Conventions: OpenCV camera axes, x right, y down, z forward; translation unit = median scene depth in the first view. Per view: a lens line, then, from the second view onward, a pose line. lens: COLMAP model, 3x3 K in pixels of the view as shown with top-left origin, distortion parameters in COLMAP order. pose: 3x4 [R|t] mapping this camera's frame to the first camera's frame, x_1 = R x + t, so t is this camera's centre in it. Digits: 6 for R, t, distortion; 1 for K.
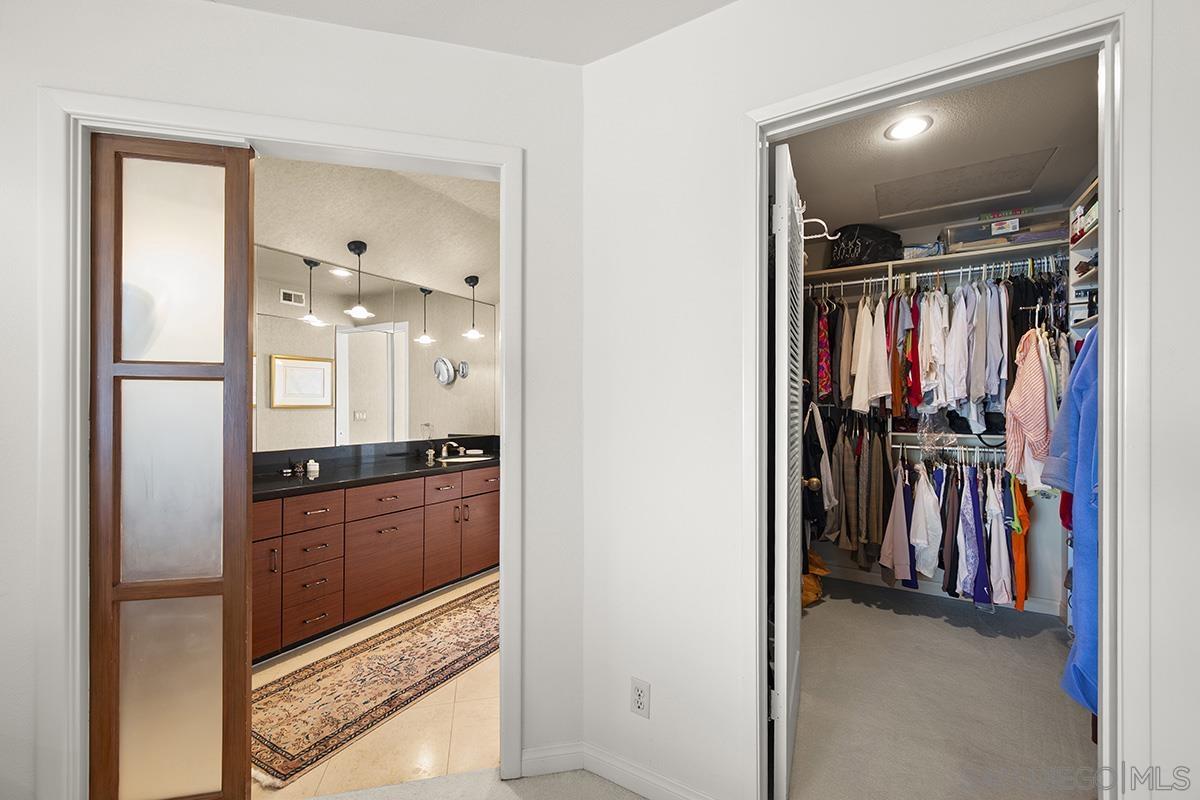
lens RADIAL K [[476.0, 0, 600.0], [0, 476.0, 400.0], [0, 0, 1]] dist [0.000621, 0.000037]
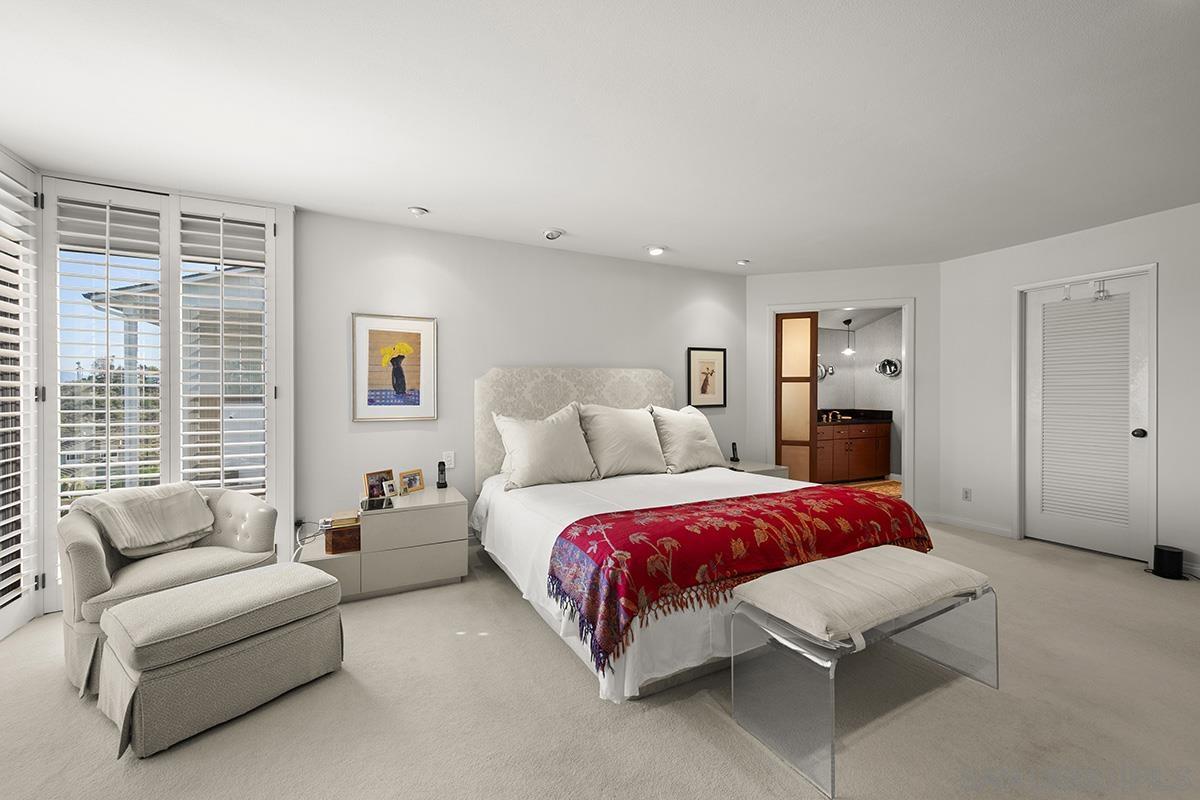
lens RADIAL K [[476.0, 0, 600.0], [0, 476.0, 400.0], [0, 0, 1]] dist [0.000621, 0.000037]
pose [[0.850511, 0.004669, -0.525937, -0.126288], [0.006087, 0.999806, 0.018718, 0.006705], [0.525923, -0.019121, 0.850317, -1.130357]]
